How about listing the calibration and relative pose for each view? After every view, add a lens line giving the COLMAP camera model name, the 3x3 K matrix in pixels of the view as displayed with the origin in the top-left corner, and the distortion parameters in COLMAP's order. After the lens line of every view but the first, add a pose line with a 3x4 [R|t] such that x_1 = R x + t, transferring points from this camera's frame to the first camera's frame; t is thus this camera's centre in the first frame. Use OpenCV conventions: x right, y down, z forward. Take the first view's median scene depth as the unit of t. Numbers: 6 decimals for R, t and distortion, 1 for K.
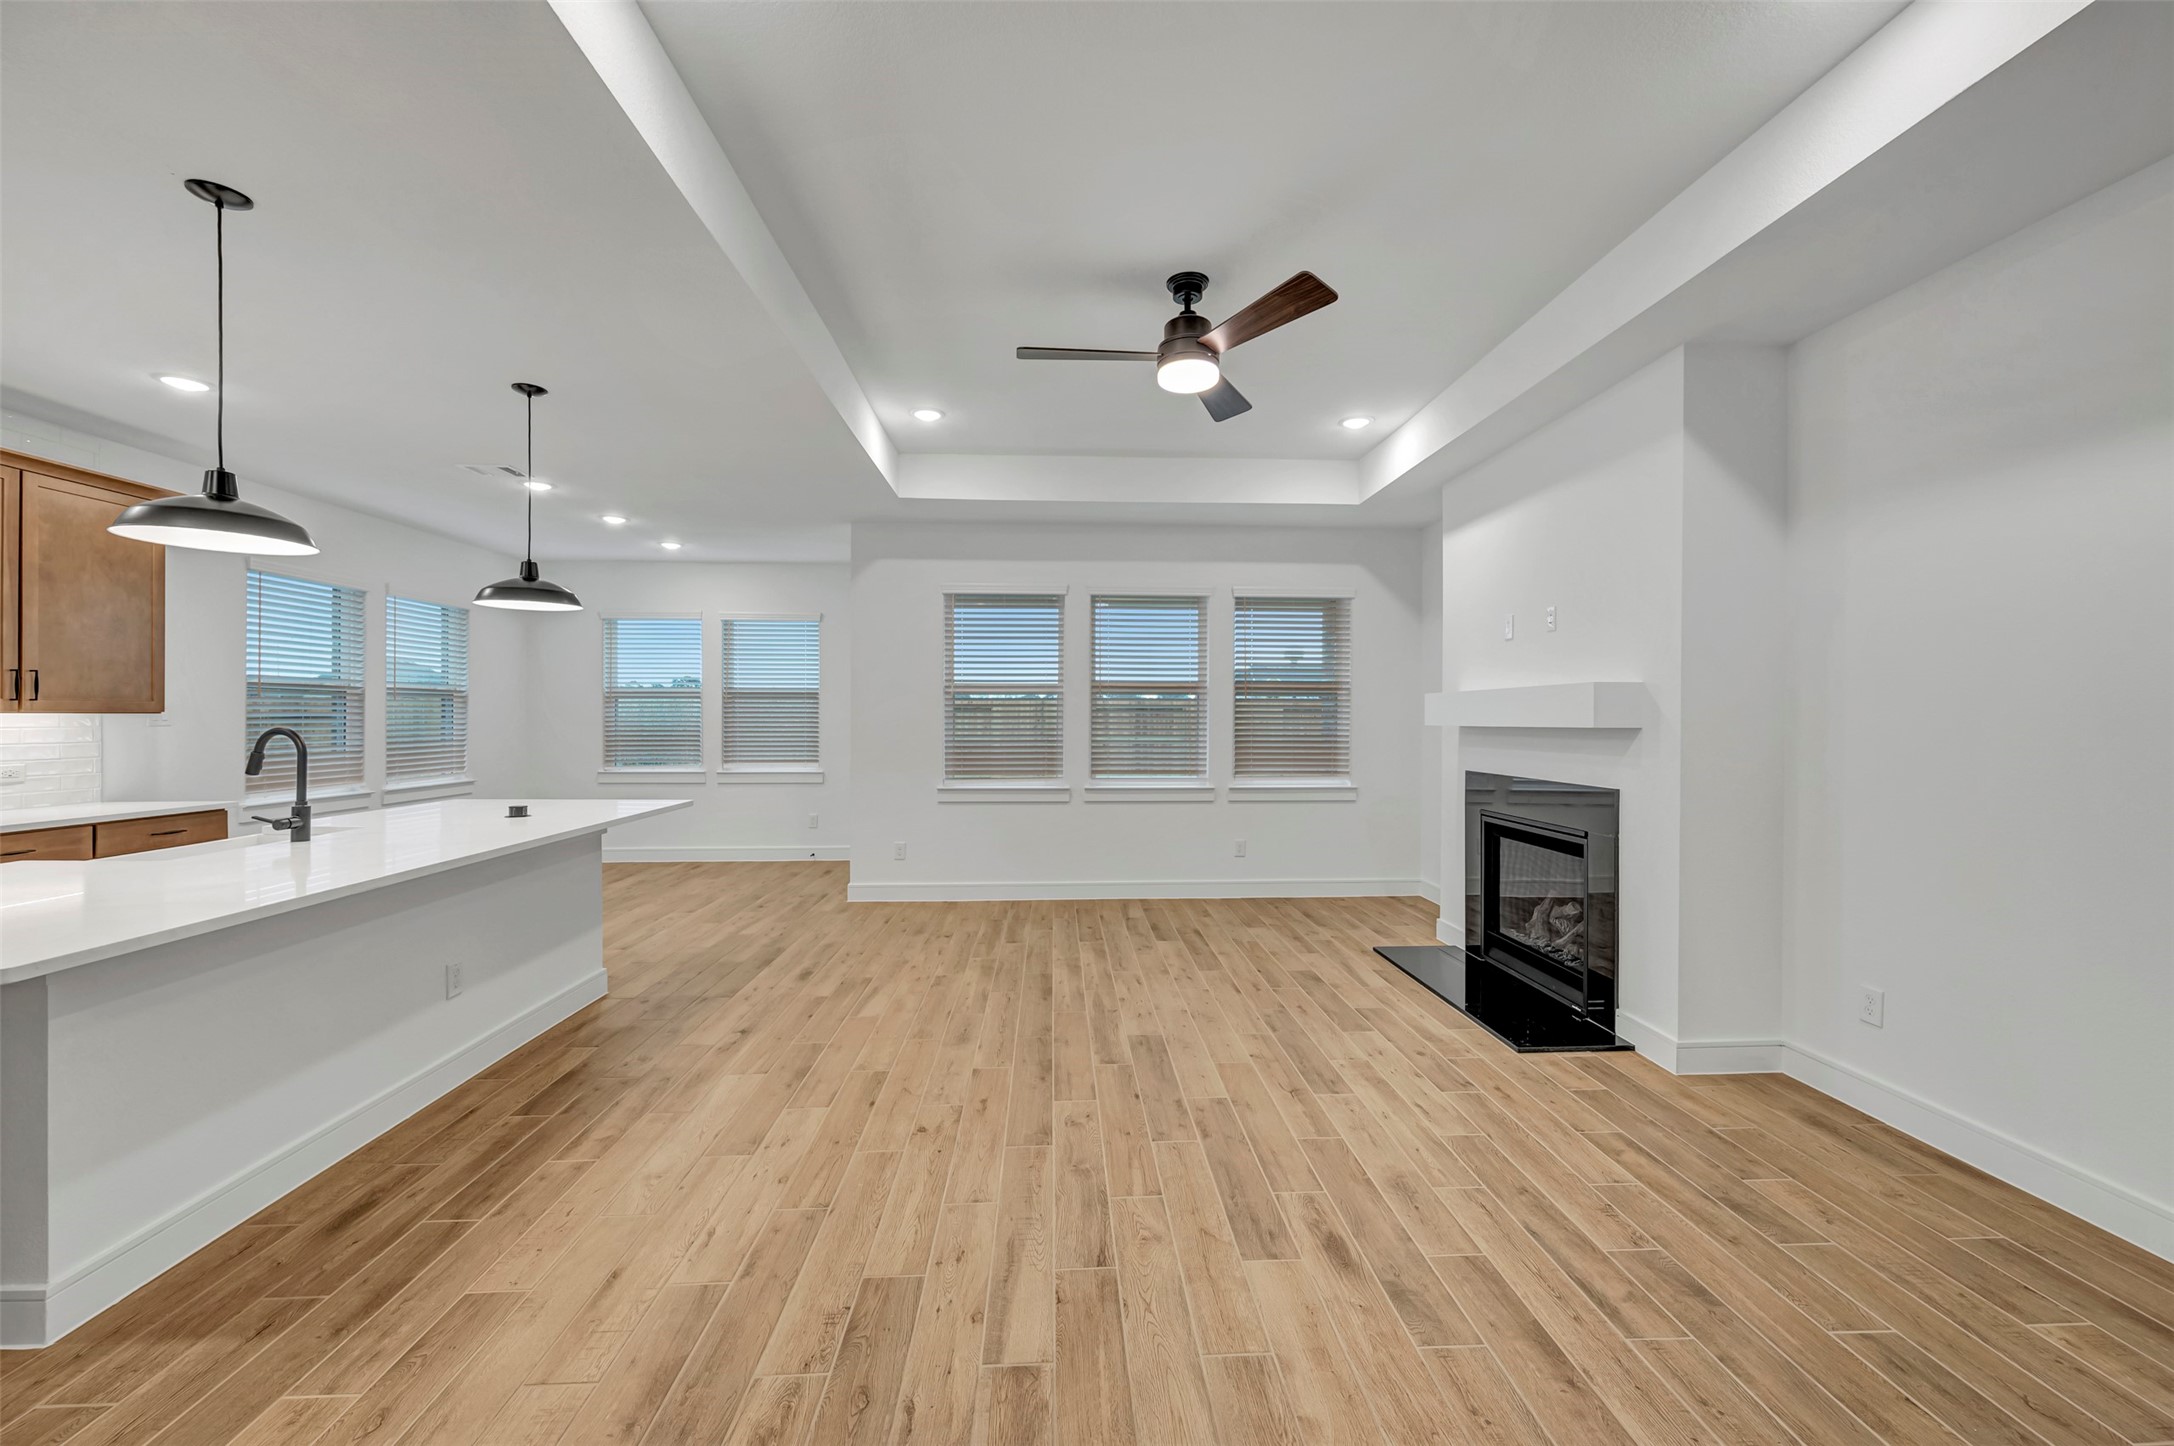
lens RADIAL K [[867.5, 0, 1086.7], [0, 867.5, 706.5], [0, 0, 1]] dist [-0.001545, -0.000526]
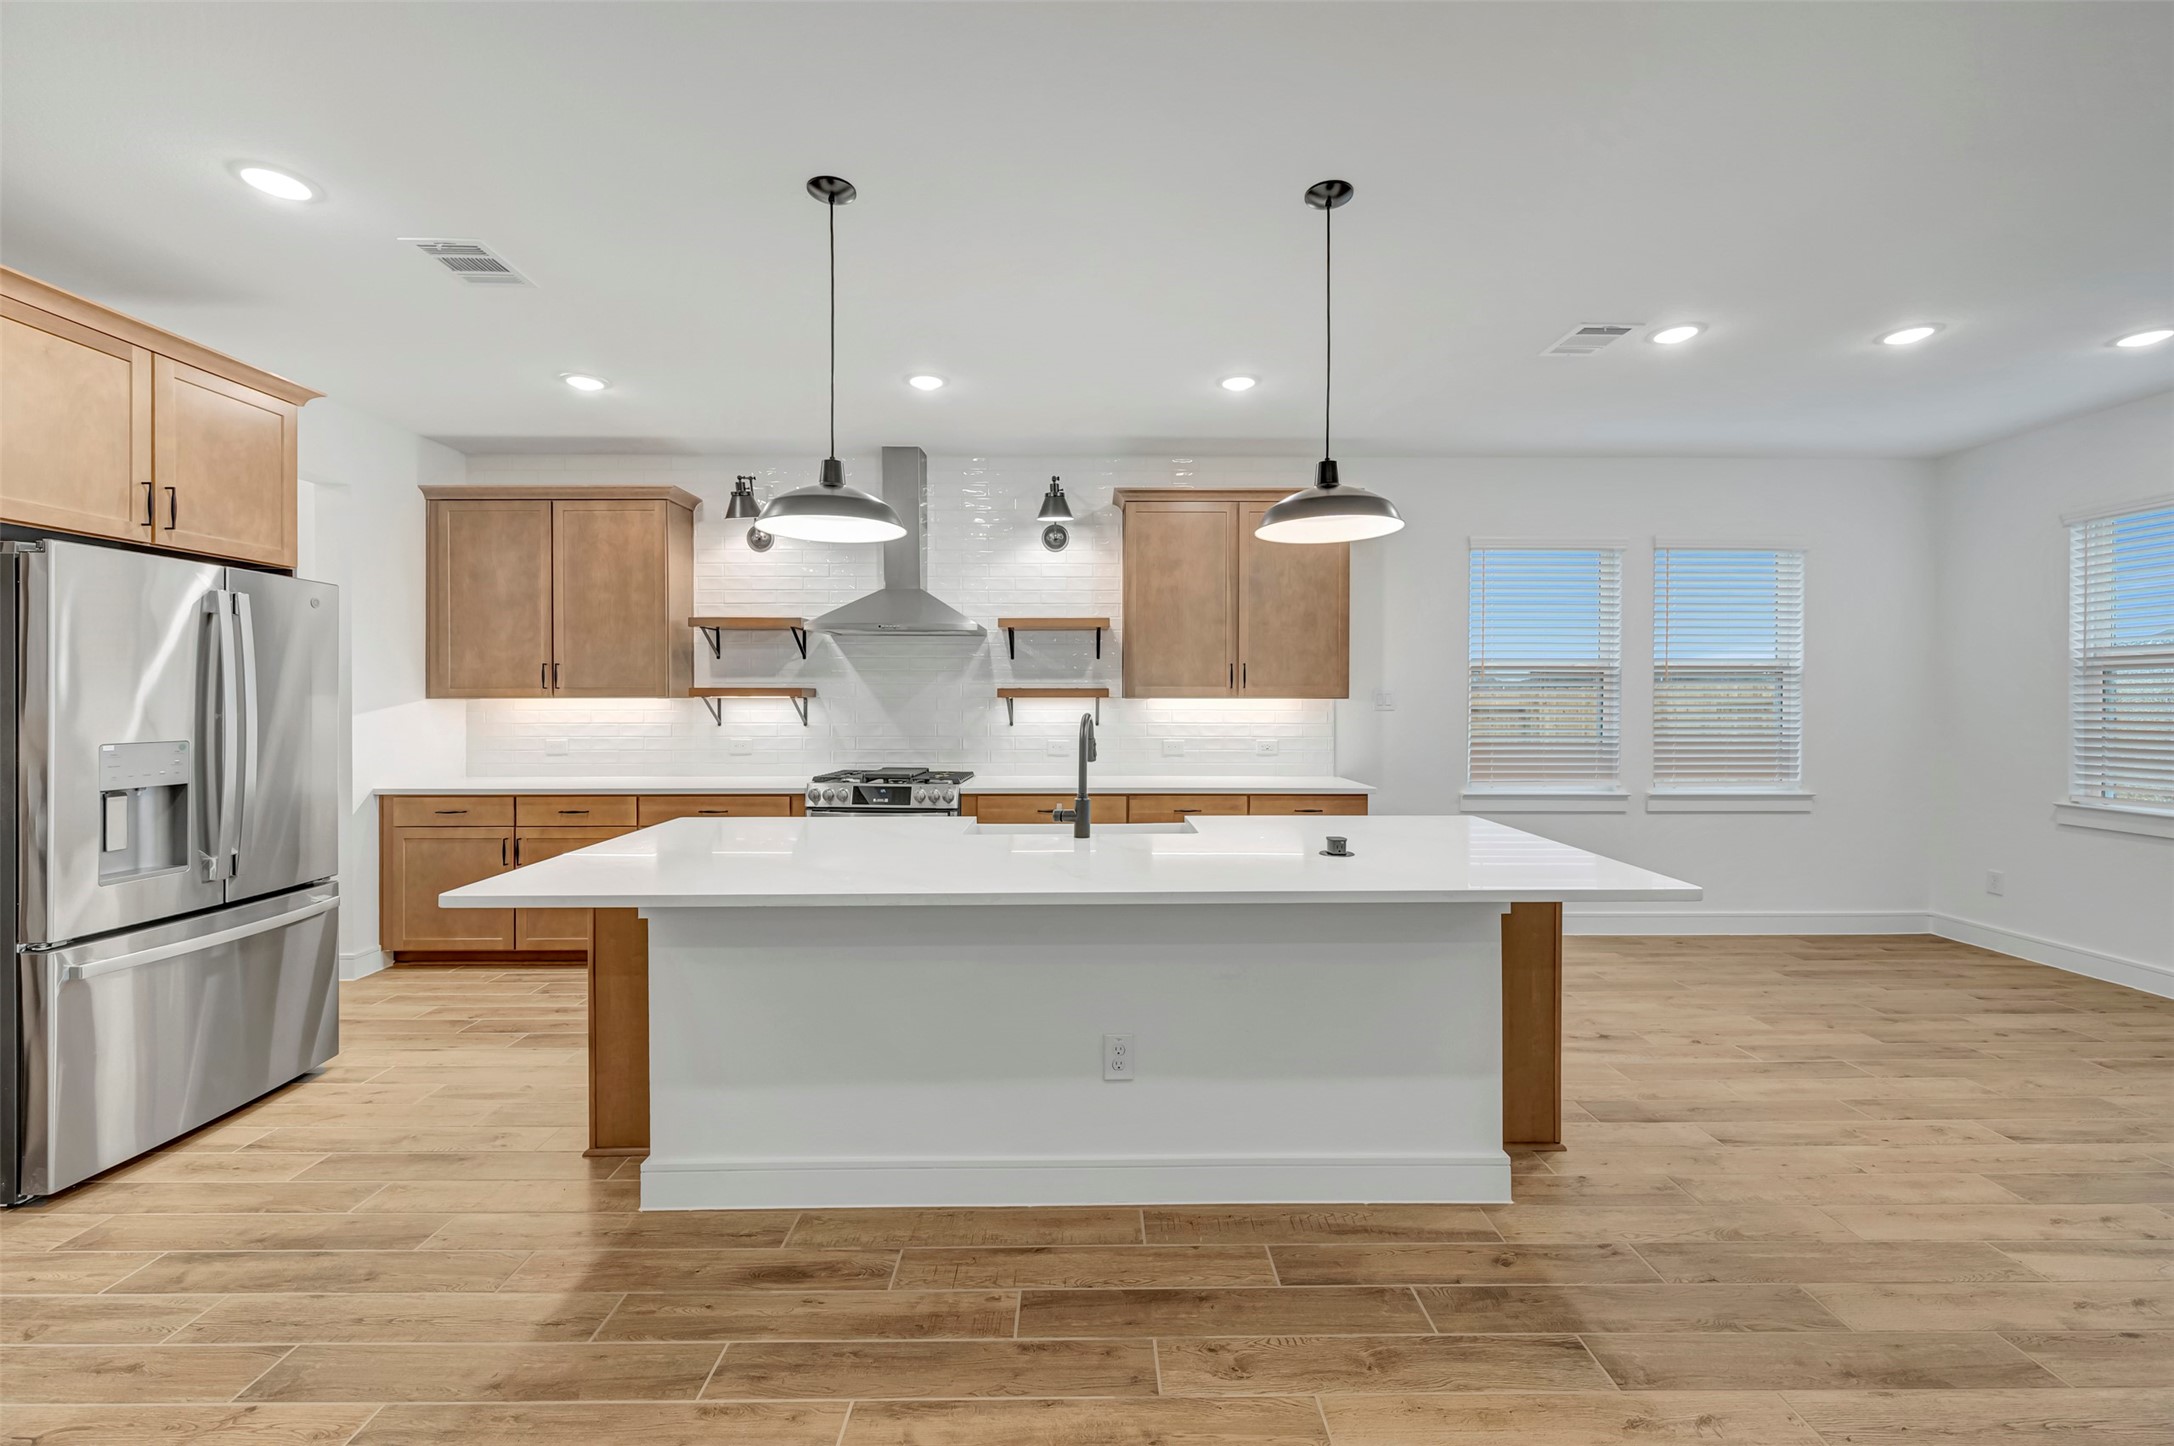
lens RADIAL K [[858.6, 0, 1090.6], [0, 858.6, 697.5], [0, 0, 1]] dist [0.000030, -0.000049]
pose [[-0.029082, 0.000225, -0.999577, 0.005999], [0.008060, 0.999968, -0.000010, 0.005566], [0.999545, -0.008057, -0.029083, 0.986069]]
